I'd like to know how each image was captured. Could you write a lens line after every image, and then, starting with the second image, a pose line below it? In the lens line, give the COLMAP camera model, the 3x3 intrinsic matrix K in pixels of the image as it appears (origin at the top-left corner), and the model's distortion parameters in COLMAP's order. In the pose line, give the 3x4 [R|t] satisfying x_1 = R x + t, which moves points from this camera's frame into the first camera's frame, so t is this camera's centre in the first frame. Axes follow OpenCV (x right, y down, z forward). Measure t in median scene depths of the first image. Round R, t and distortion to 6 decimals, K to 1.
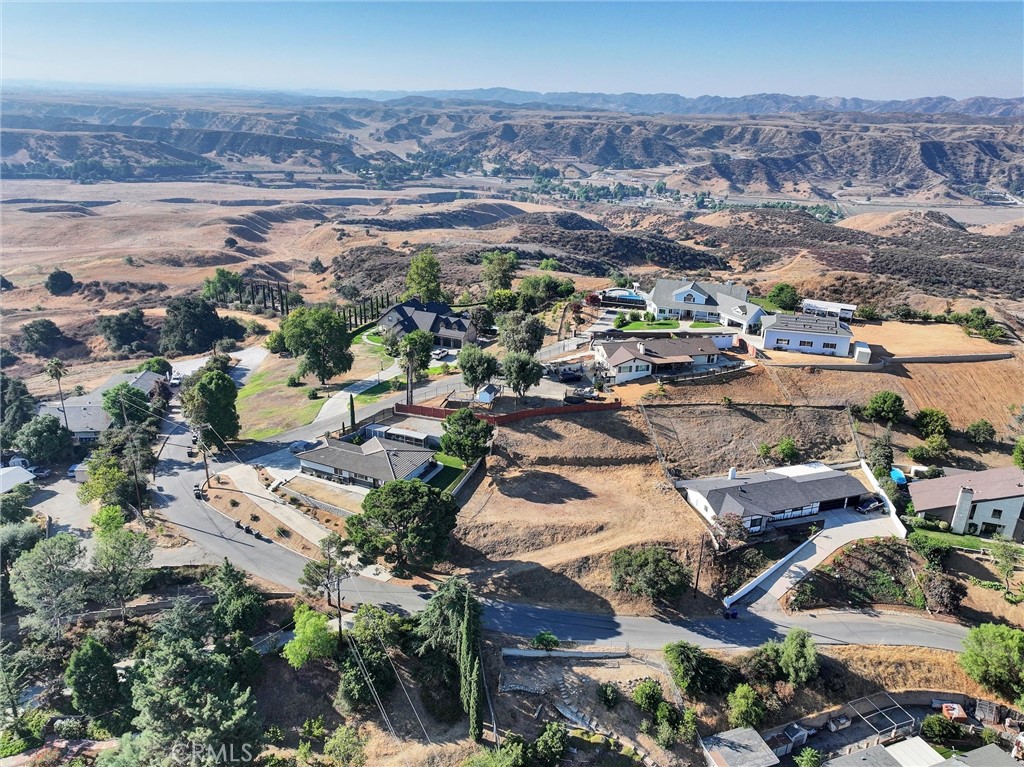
lens RADIAL K [[737.2, 0, 512.0], [0, 737.2, 383.5], [0, 0, 1]] dist [0.006859, 0.001488]
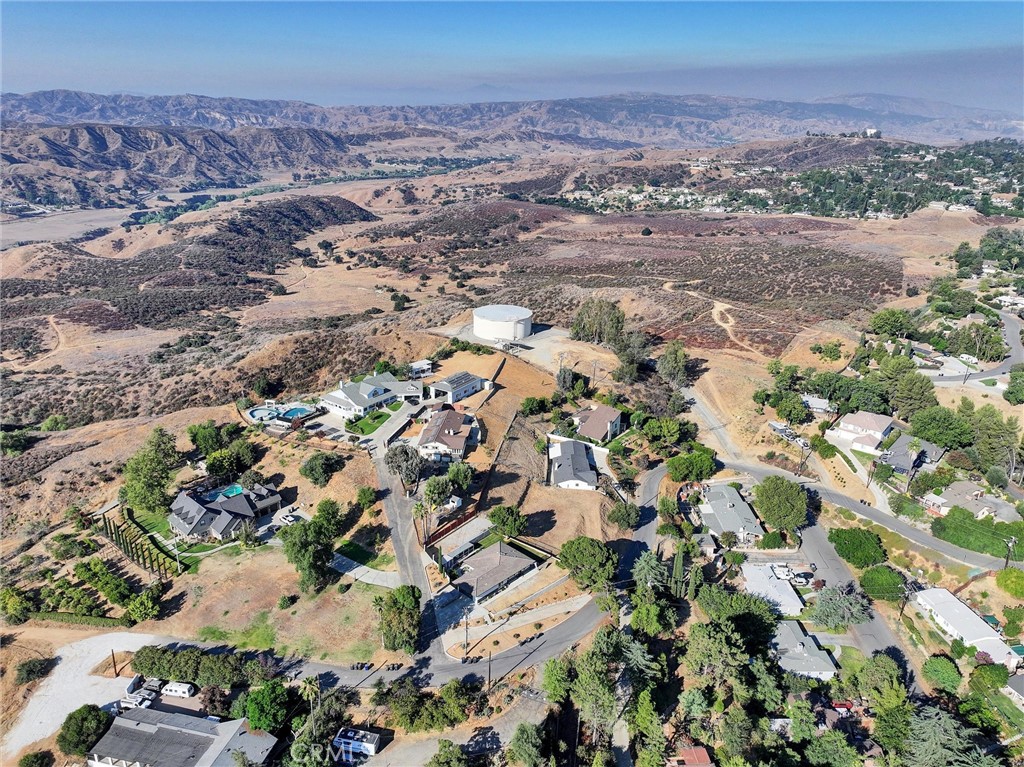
lens RADIAL K [[724.7, 0, 501.6], [0, 724.7, 434.0], [0, 0, 1]] dist [0.008703, -0.000770]
pose [[0.332215, -0.411567, 0.848673, -1.191913], [0.339993, 0.891541, 0.299264, -0.513070], [-0.879794, 0.189123, 0.436113, 0.287179]]
